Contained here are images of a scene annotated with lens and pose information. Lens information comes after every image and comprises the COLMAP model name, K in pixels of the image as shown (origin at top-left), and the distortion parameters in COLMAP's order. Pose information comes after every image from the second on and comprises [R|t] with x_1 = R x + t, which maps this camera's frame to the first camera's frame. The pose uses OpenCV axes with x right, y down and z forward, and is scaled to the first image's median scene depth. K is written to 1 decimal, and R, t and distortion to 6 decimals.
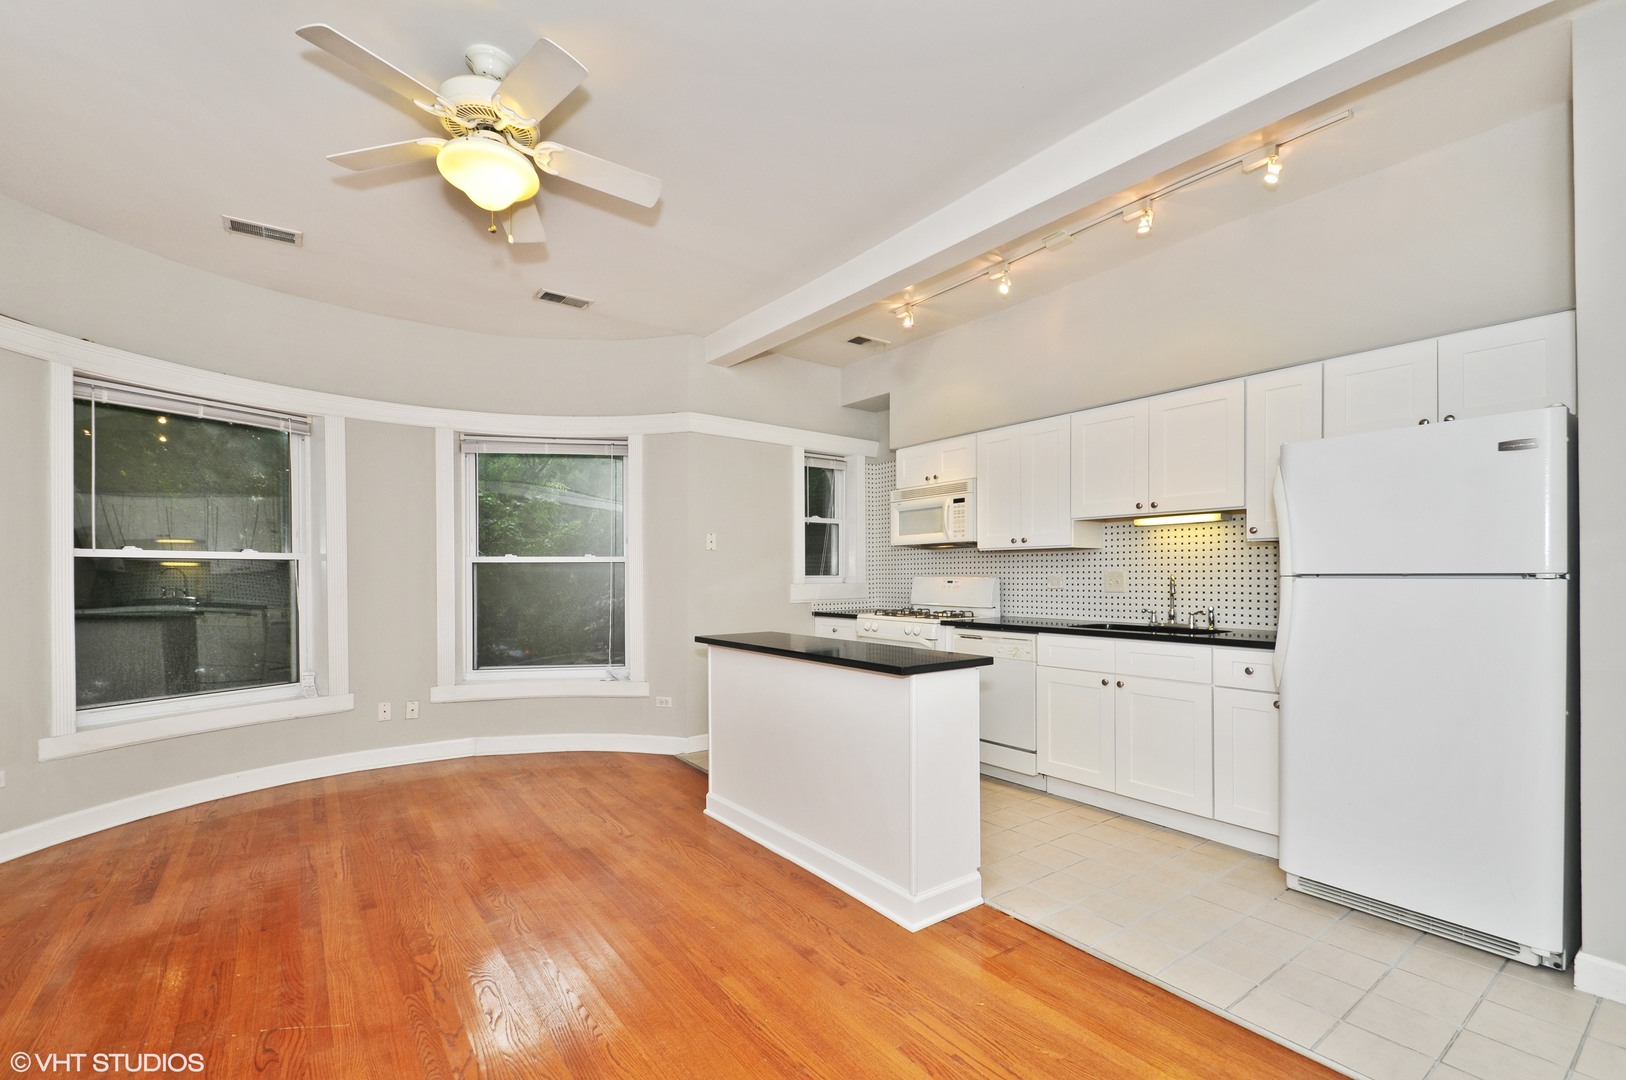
lens RADIAL K [[706.6, 0, 812.4], [0, 706.6, 576.6], [0, 0, 1]] dist [0.013649, 0.000144]
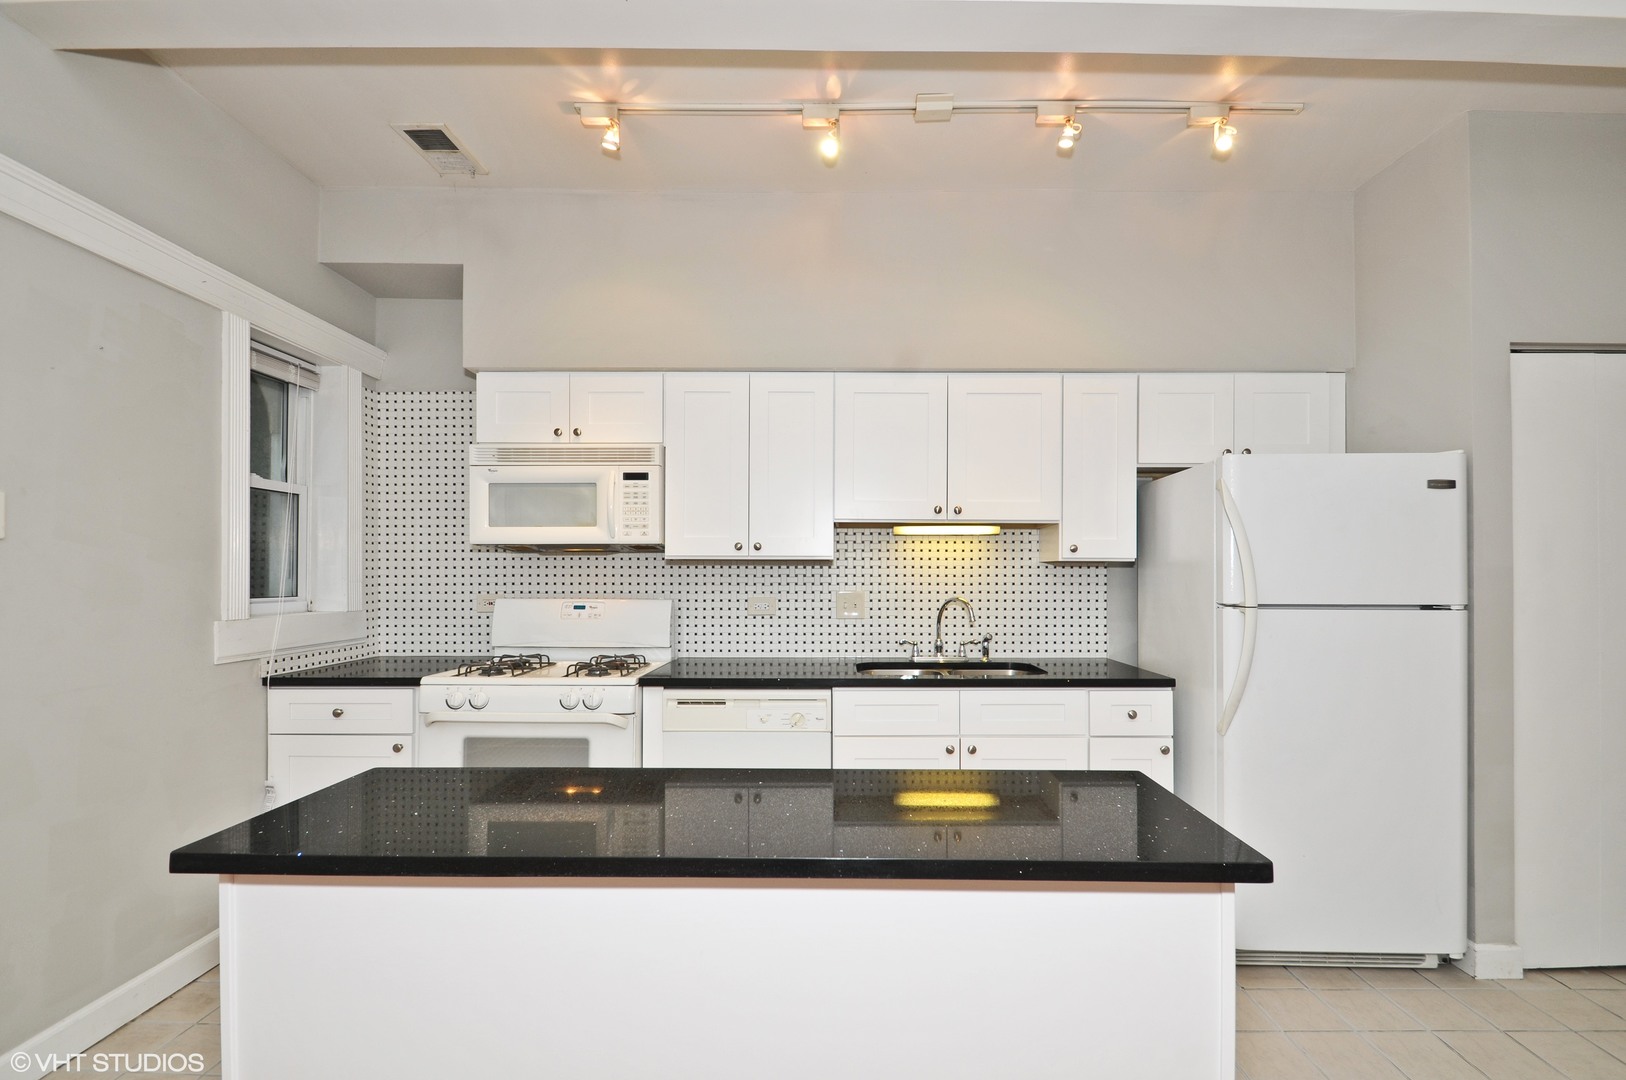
lens RADIAL K [[717.4, 0, 819.9], [0, 717.4, 571.7], [0, 0, 1]] dist [0.008238, -0.000016]
pose [[0.597471, 0.008182, 0.801848, -0.217440], [-0.001675, 0.999959, -0.008955, -0.021876], [-0.801888, 0.004007, 0.597460, 0.561140]]
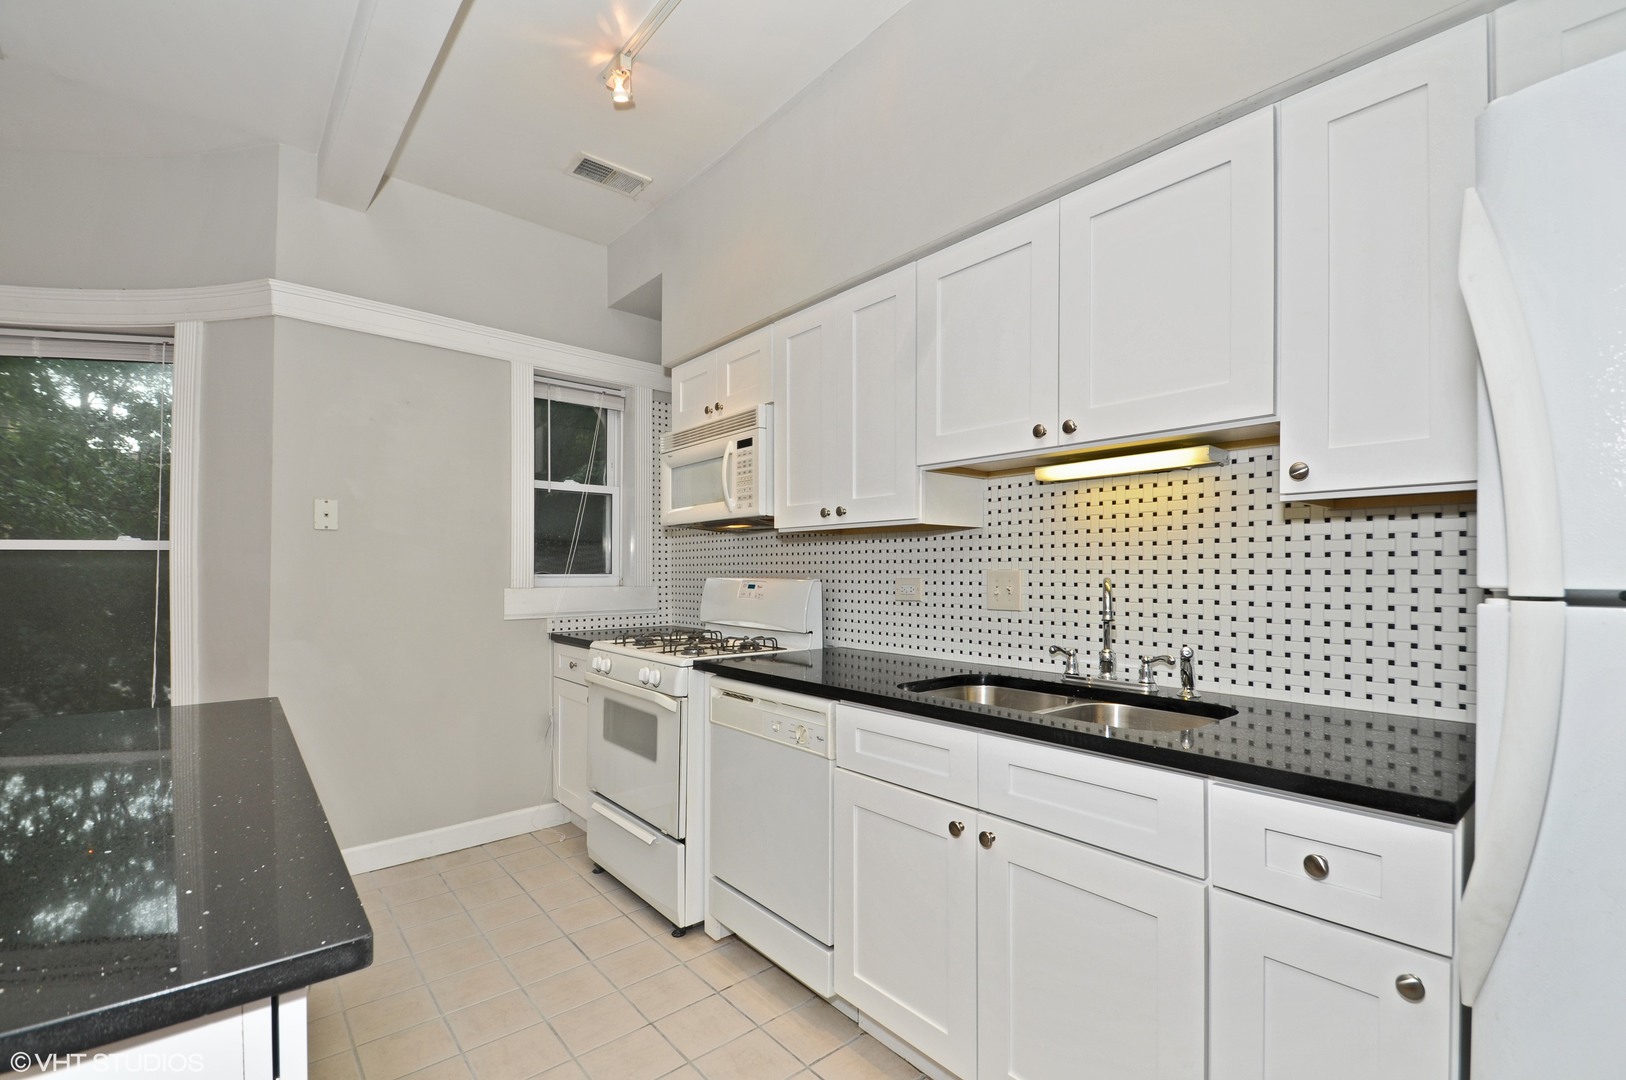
lens RADIAL K [[717.4, 0, 819.9], [0, 717.4, 571.7], [0, 0, 1]] dist [0.008238, -0.000016]
pose [[0.996722, 0.003254, 0.080841, 0.246499], [-0.003236, 0.999995, -0.000359, -0.005957], [-0.080842, 0.000096, 0.996727, 0.477239]]
